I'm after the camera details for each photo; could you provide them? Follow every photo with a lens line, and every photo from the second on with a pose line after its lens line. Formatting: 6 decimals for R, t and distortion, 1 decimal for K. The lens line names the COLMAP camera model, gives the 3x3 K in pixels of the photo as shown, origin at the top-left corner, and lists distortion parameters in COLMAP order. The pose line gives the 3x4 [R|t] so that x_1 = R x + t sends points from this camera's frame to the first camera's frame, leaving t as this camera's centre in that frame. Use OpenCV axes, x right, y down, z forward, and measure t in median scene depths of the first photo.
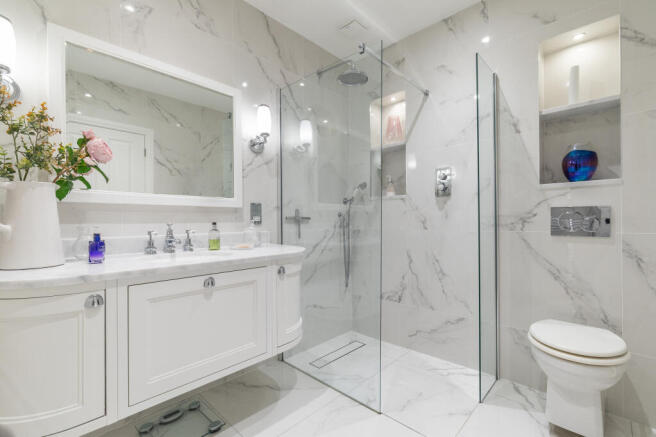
lens RADIAL K [[290.7, 0, 327.2], [0, 290.7, 220.6], [0, 0, 1]] dist [0.002324, -0.000103]
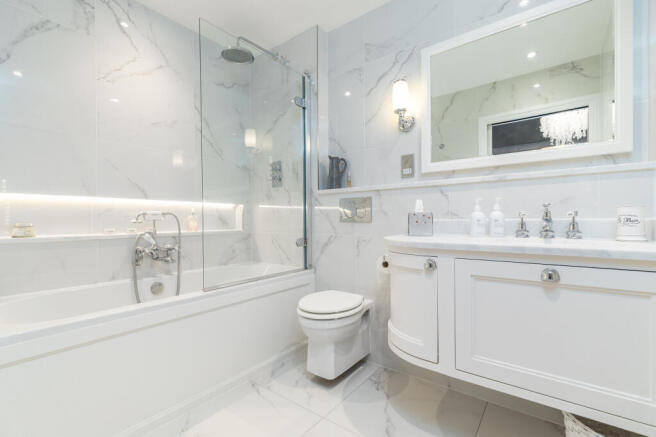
lens RADIAL K [[290.7, 0, 327.2], [0, 290.7, 220.6], [0, 0, 1]] dist [0.002324, -0.000103]
pose [[0.109335, 0.003589, -0.993998, 0.293015], [0.004189, 0.999983, 0.004071, 0.065883], [0.993996, -0.004609, 0.109318, 0.342876]]
